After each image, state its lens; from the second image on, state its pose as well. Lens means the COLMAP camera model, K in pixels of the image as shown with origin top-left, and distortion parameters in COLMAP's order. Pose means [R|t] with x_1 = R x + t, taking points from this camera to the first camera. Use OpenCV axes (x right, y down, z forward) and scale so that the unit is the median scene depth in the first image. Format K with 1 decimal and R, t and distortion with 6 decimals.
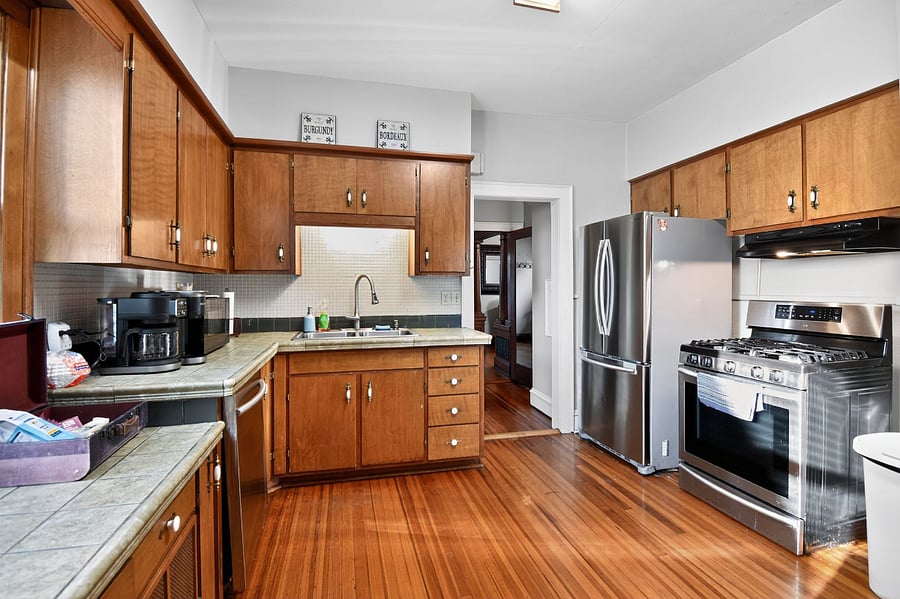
lens RADIAL K [[445.2, 0, 466.2], [0, 445.2, 285.2], [0, 0, 1]] dist [0.011923, -0.000688]
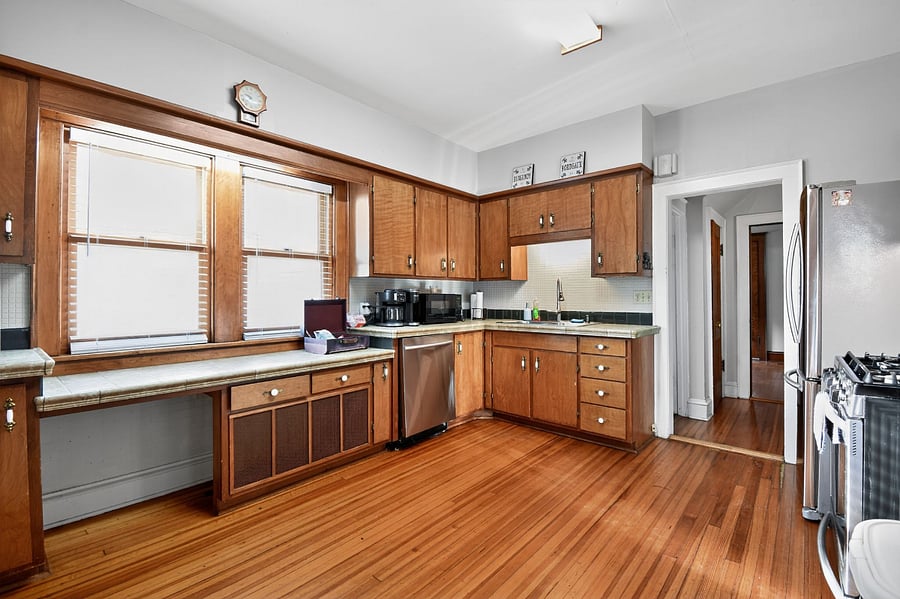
lens RADIAL K [[428.8, 0, 460.6], [0, 428.8, 296.1], [0, 0, 1]] dist [-0.000441, -0.000114]
pose [[0.558815, -0.003399, -0.829285, 0.702050], [0.003229, 0.999993, -0.001923, 0.031535], [0.829286, -0.001603, 0.558822, 0.077975]]
